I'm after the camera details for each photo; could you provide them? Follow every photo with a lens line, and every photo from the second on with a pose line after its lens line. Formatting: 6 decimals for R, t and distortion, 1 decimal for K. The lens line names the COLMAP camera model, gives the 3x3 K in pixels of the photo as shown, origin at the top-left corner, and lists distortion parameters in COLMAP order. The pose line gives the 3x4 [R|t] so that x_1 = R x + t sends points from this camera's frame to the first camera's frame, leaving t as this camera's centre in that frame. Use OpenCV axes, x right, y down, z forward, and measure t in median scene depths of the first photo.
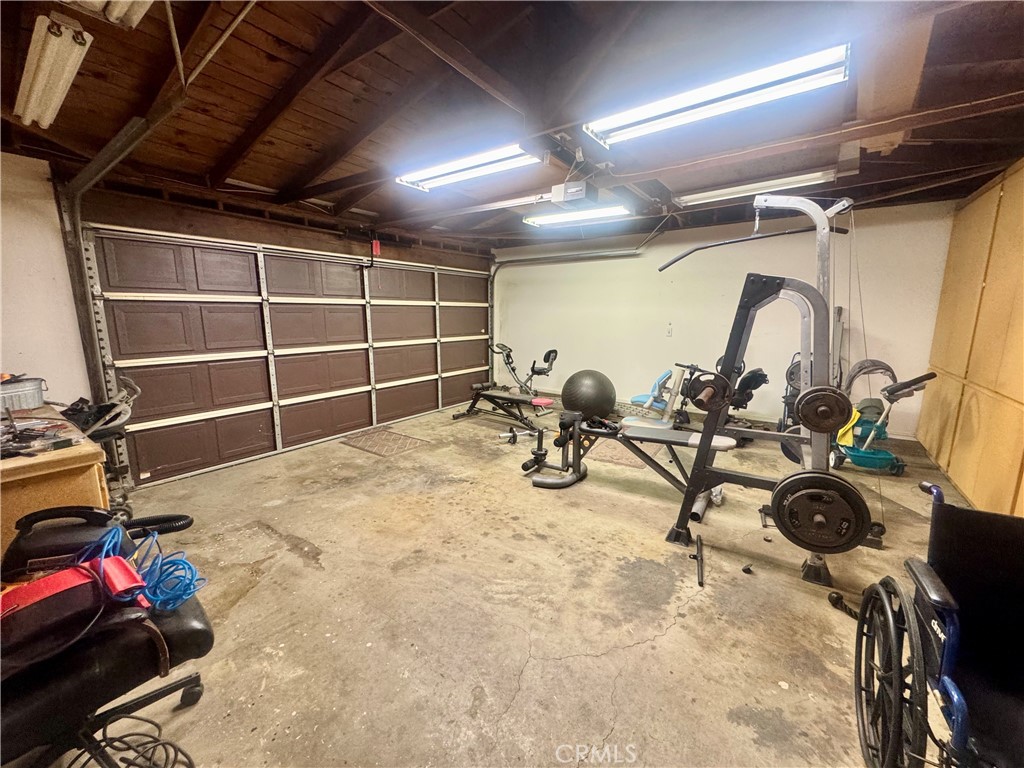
lens RADIAL K [[410.4, 0, 512.5], [0, 410.4, 381.9], [0, 0, 1]] dist [-0.007874, 0.000894]
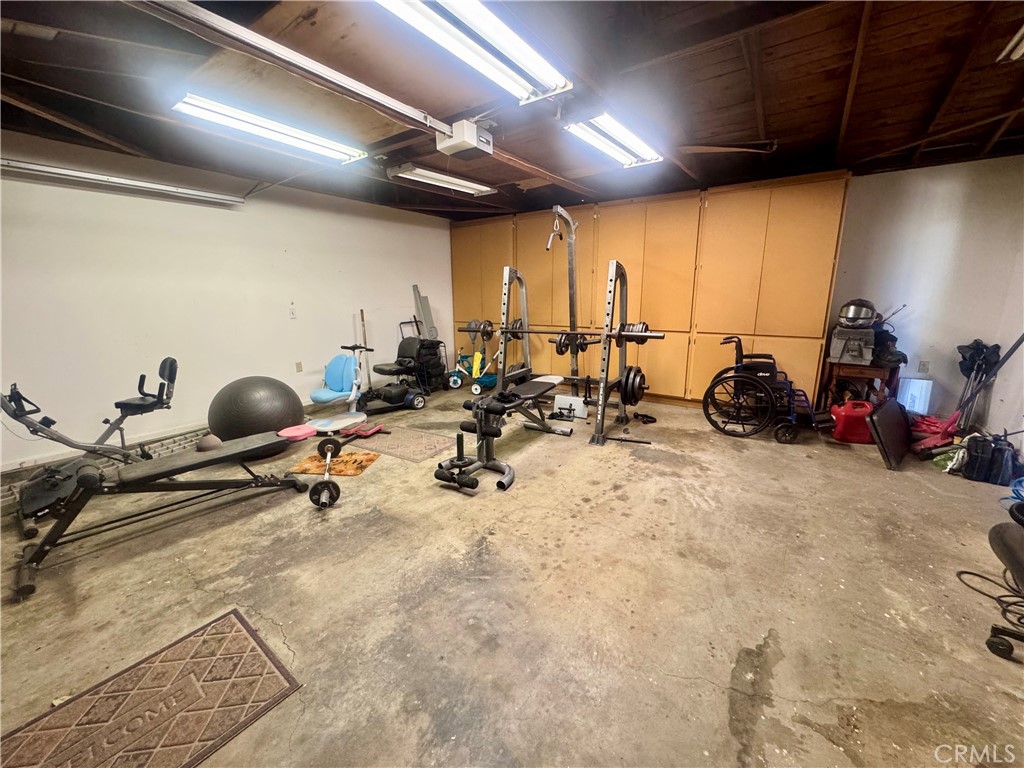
lens RADIAL K [[410.4, 0, 512.7], [0, 410.4, 387.4], [0, 0, 1]] dist [-0.007874, 0.000894]
pose [[-0.009954, -0.223935, 0.974553, -0.807028], [0.175724, 0.959043, 0.222166, -0.150576], [-0.984389, 0.173464, 0.029805, 1.024635]]
